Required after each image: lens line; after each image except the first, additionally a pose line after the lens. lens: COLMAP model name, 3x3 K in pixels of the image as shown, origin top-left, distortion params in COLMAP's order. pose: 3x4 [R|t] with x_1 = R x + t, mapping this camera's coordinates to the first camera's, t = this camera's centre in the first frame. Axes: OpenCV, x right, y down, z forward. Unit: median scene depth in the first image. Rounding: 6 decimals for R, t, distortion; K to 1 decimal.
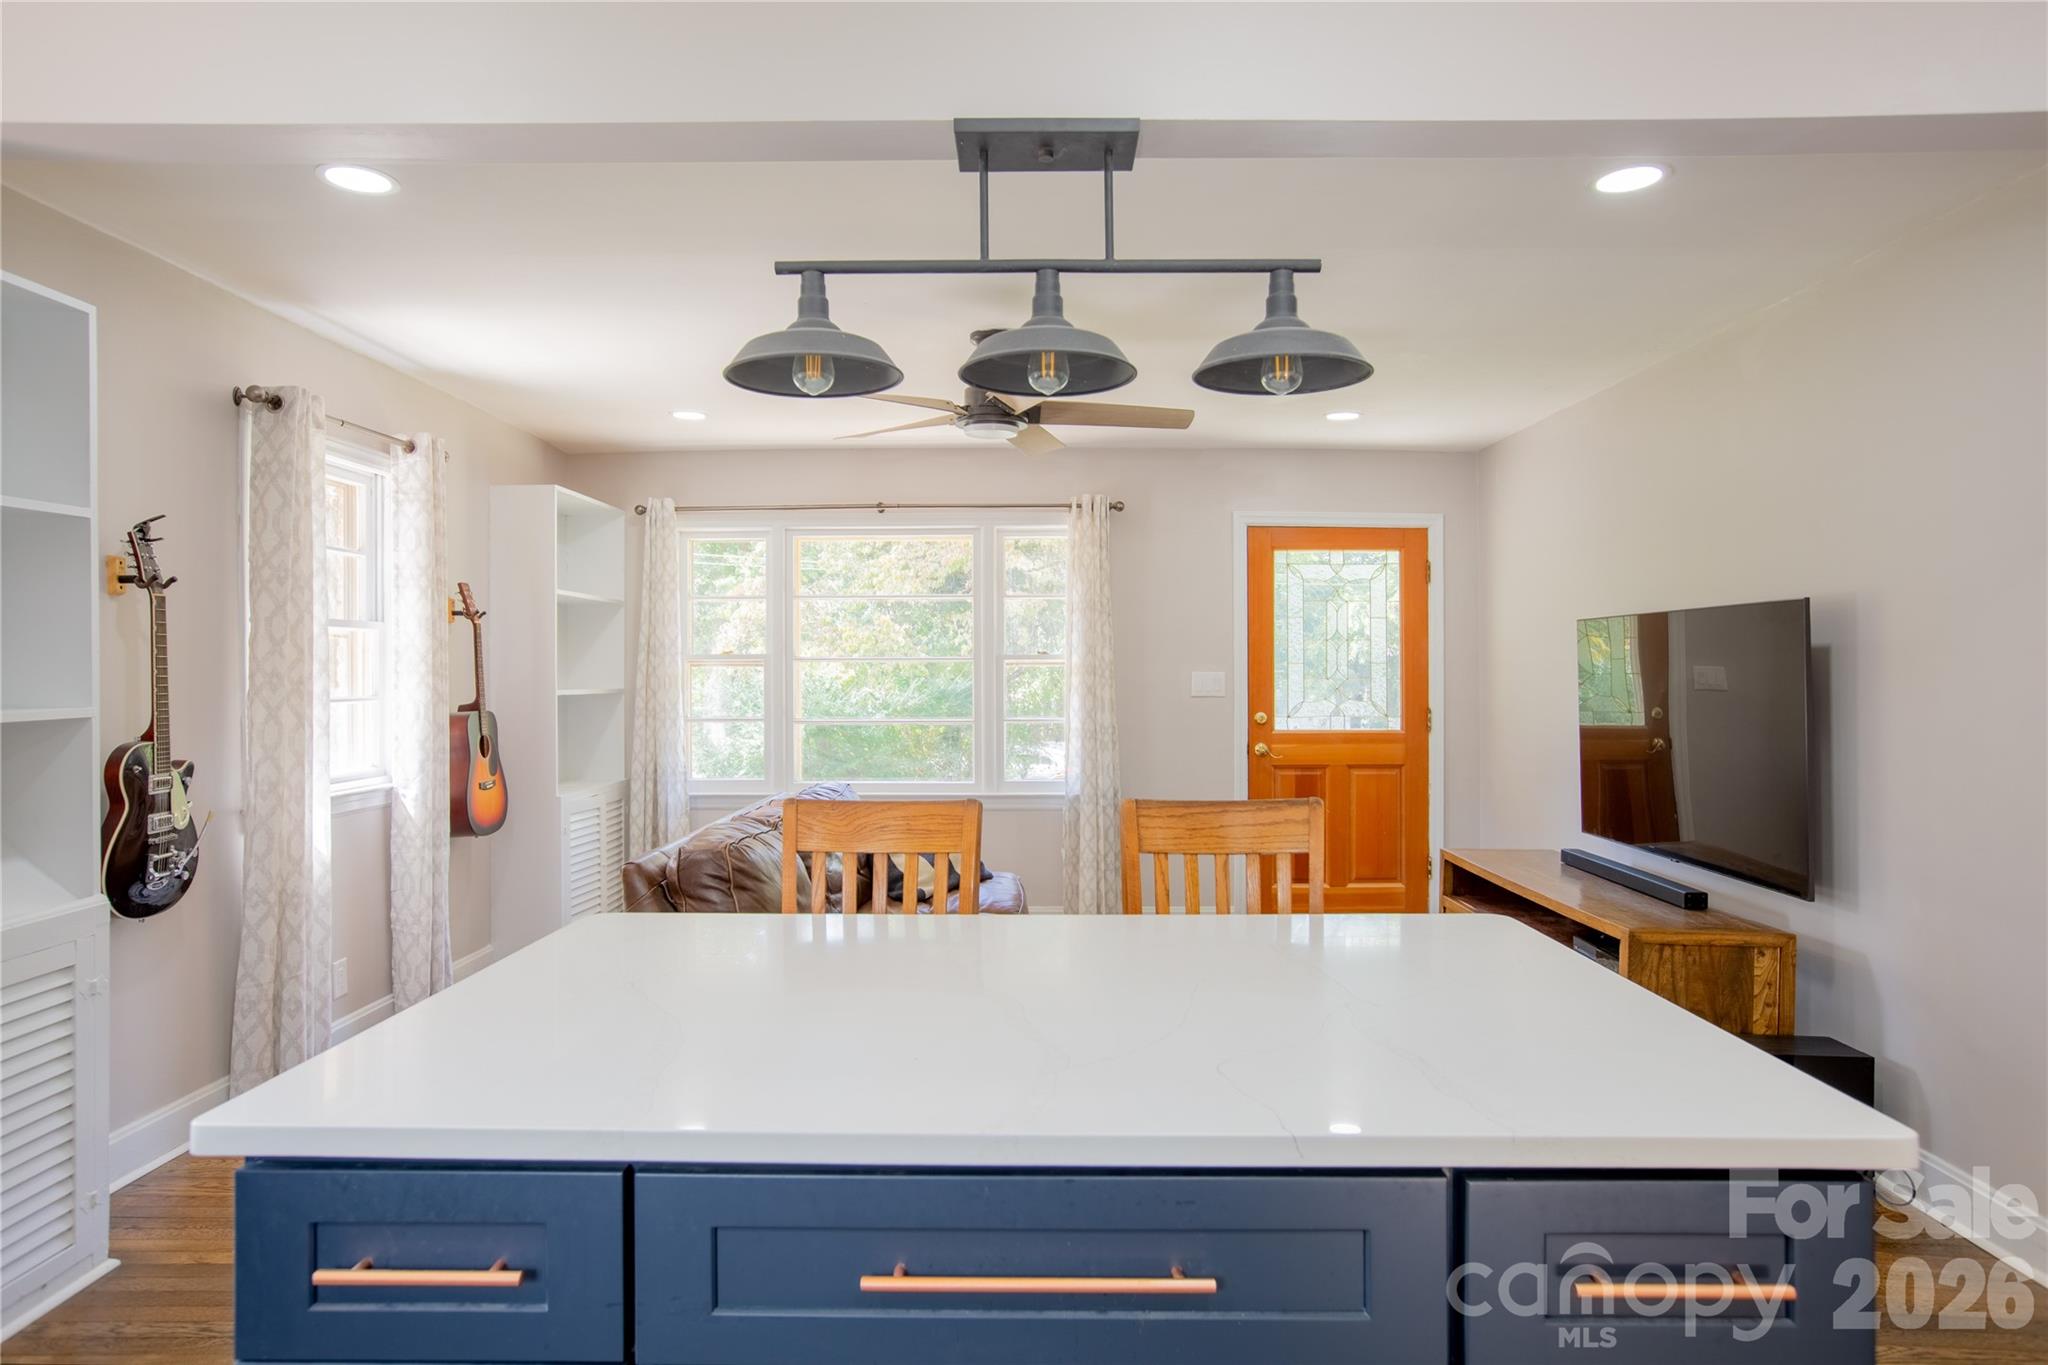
lens RADIAL K [[1252.0, 0, 1017.3], [0, 1252.0, 667.4], [0, 0, 1]] dist [-0.014090, 0.005605]
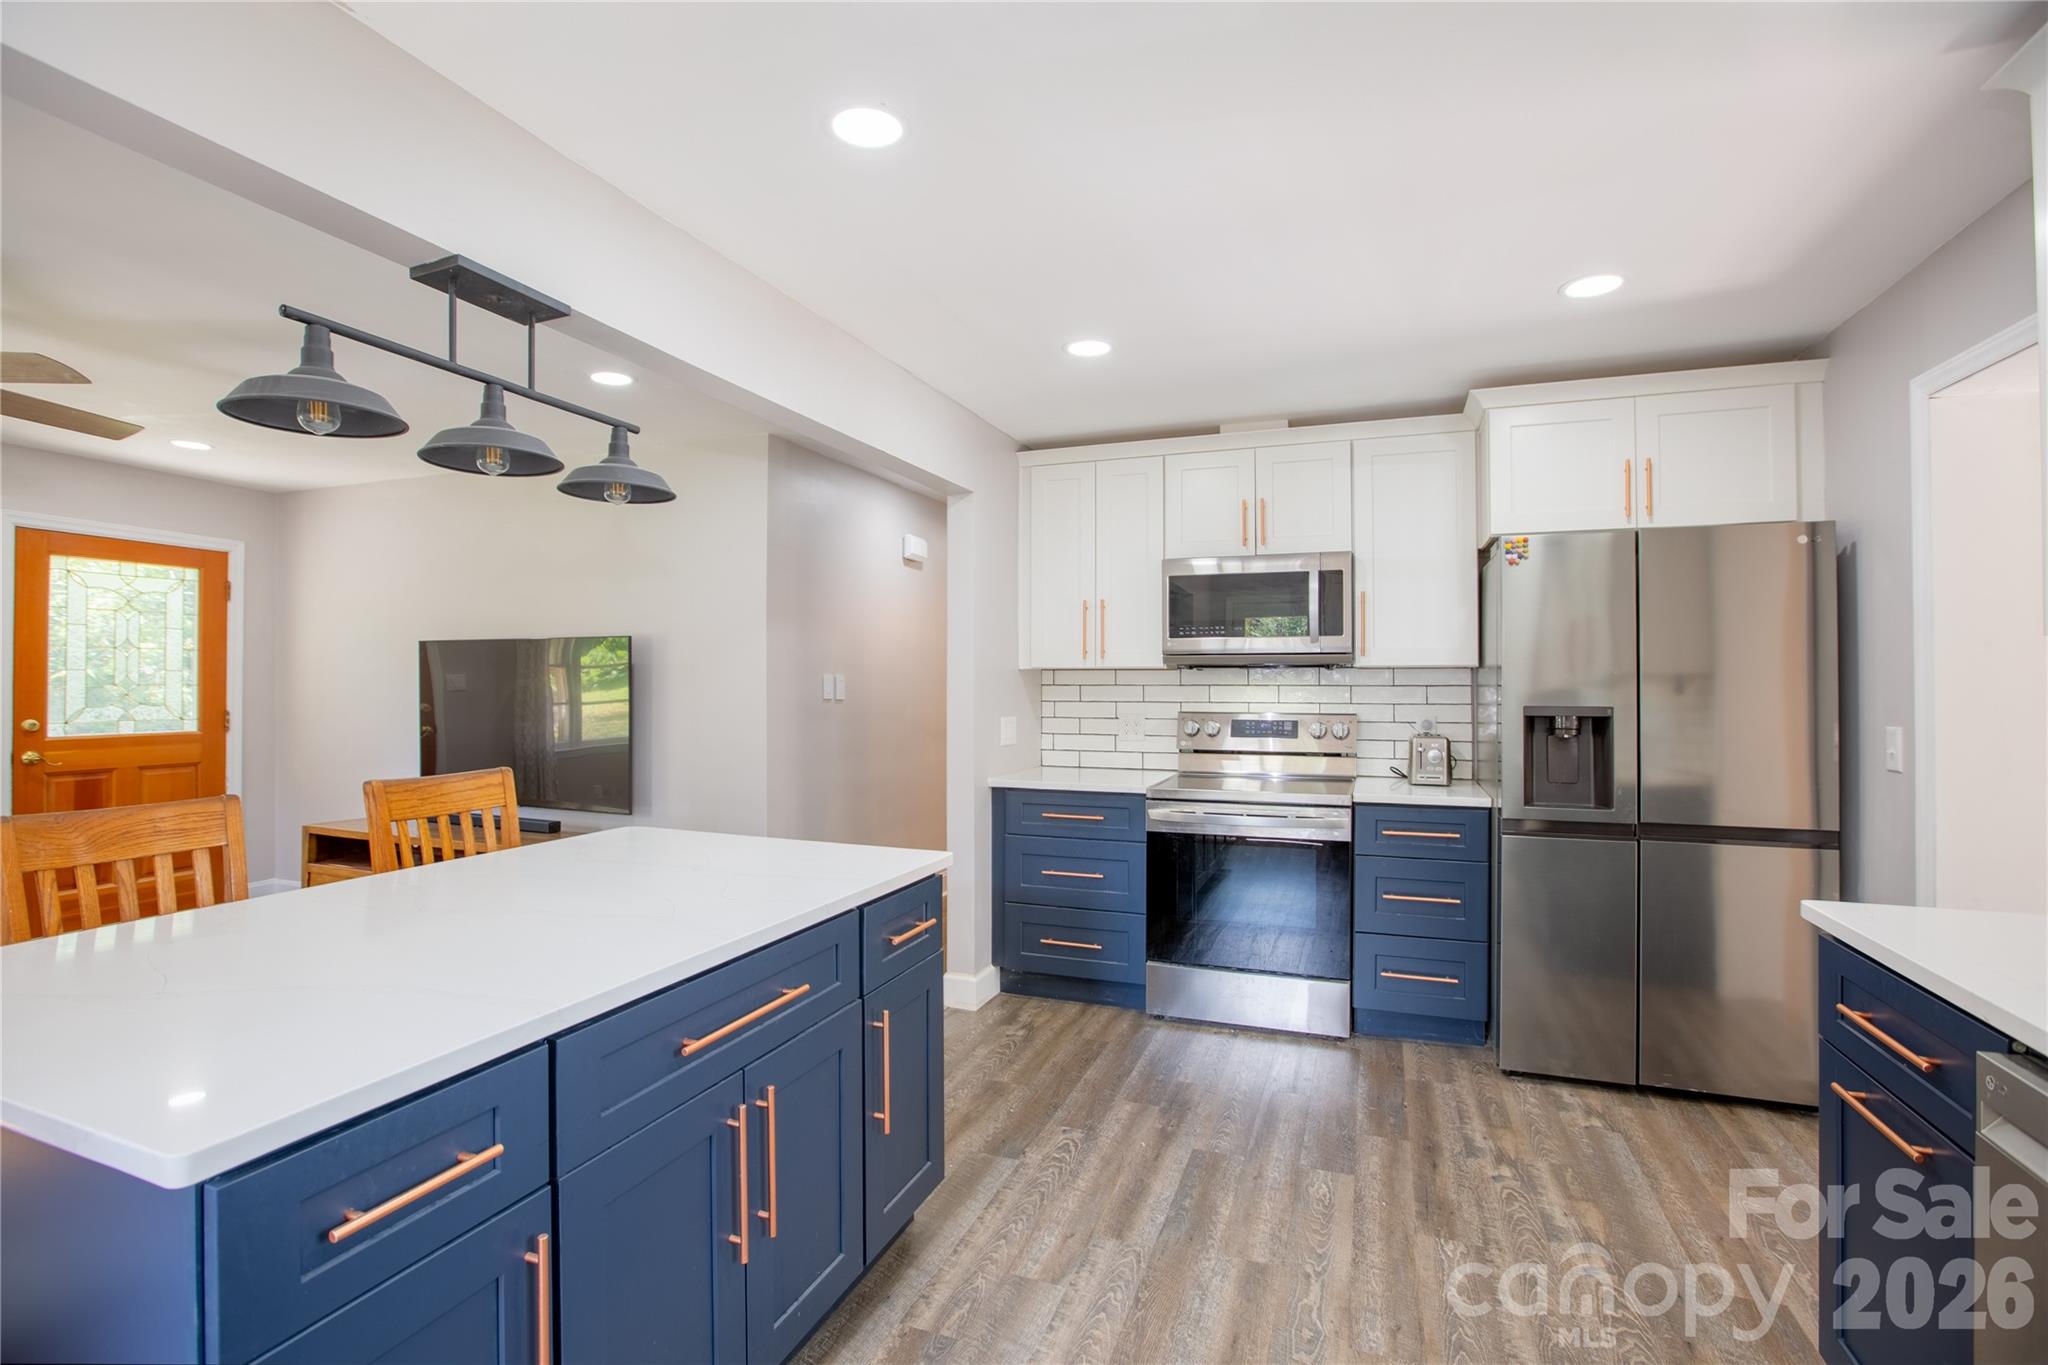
lens RADIAL K [[937.0, 0, 1018.8], [0, 937.0, 672.7], [0, 0, 1]] dist [-0.014364, 0.000630]
pose [[0.345350, 0.009616, 0.938425, -0.249634], [-0.006043, 0.999950, -0.008023, 0.000659], [-0.938455, -0.002900, 0.345390, 0.037112]]
